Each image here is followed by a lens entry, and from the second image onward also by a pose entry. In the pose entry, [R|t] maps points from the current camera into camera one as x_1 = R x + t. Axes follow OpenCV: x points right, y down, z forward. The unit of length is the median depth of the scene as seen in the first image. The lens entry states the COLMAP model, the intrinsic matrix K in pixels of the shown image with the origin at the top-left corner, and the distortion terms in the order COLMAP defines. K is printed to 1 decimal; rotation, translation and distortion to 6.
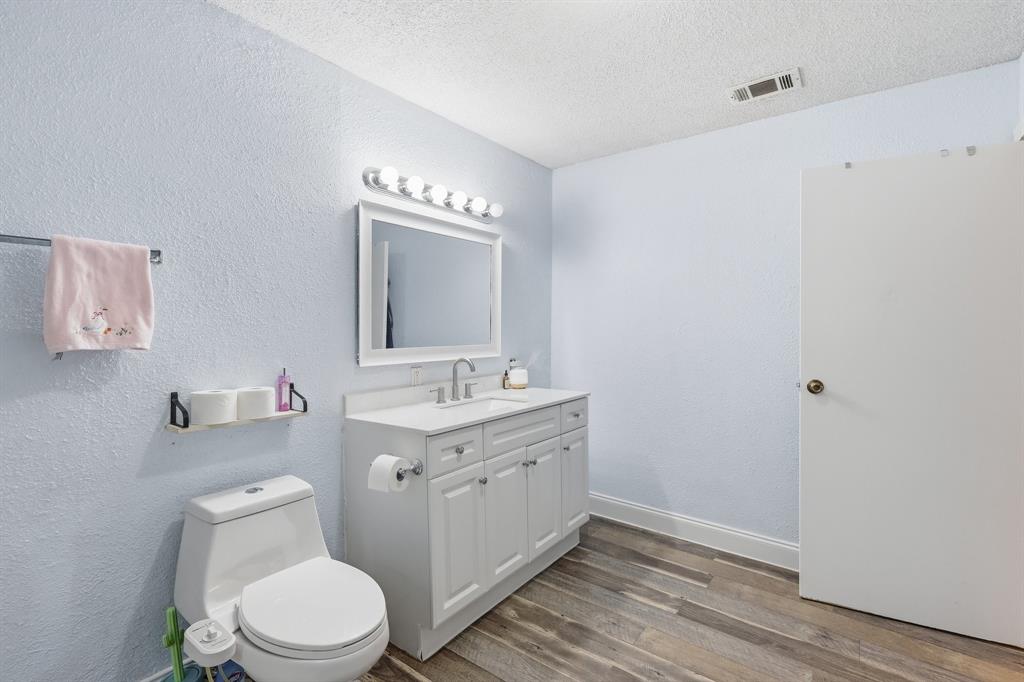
lens RADIAL K [[459.9, 0, 517.9], [0, 459.9, 330.7], [0, 0, 1]] dist [0.007985, -0.000250]
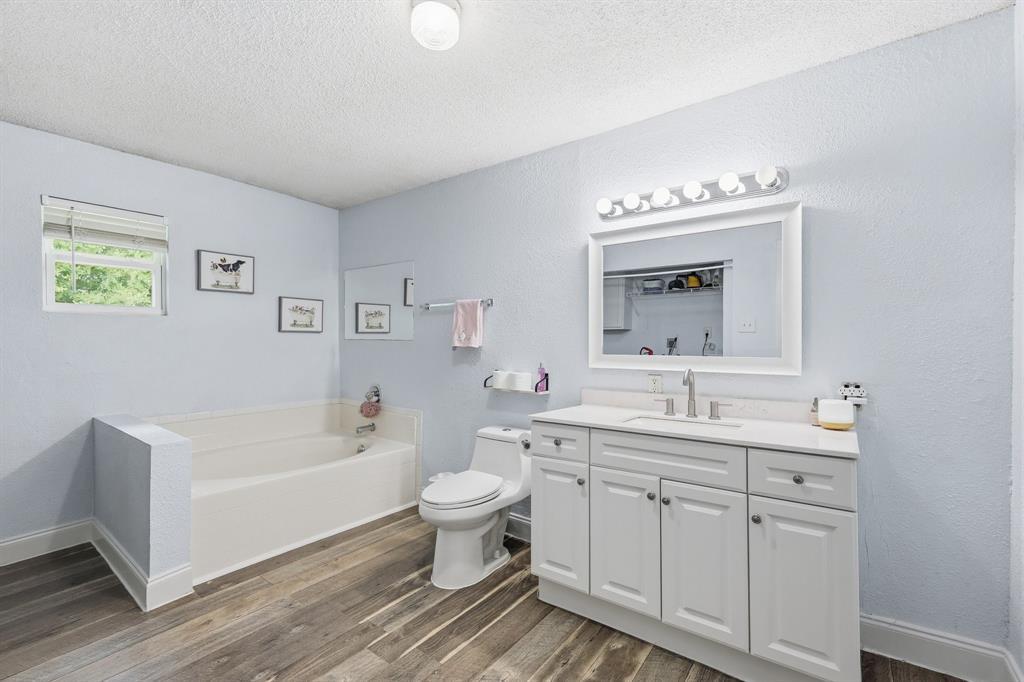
lens RADIAL K [[459.9, 0, 519.1], [0, 459.9, 342.1], [0, 0, 1]] dist [0.007985, -0.000250]
pose [[0.018571, 0.000067, -0.999828, 0.872468], [-0.006038, 0.999982, -0.000046, 0.010168], [0.999809, 0.006038, 0.018571, 0.759623]]
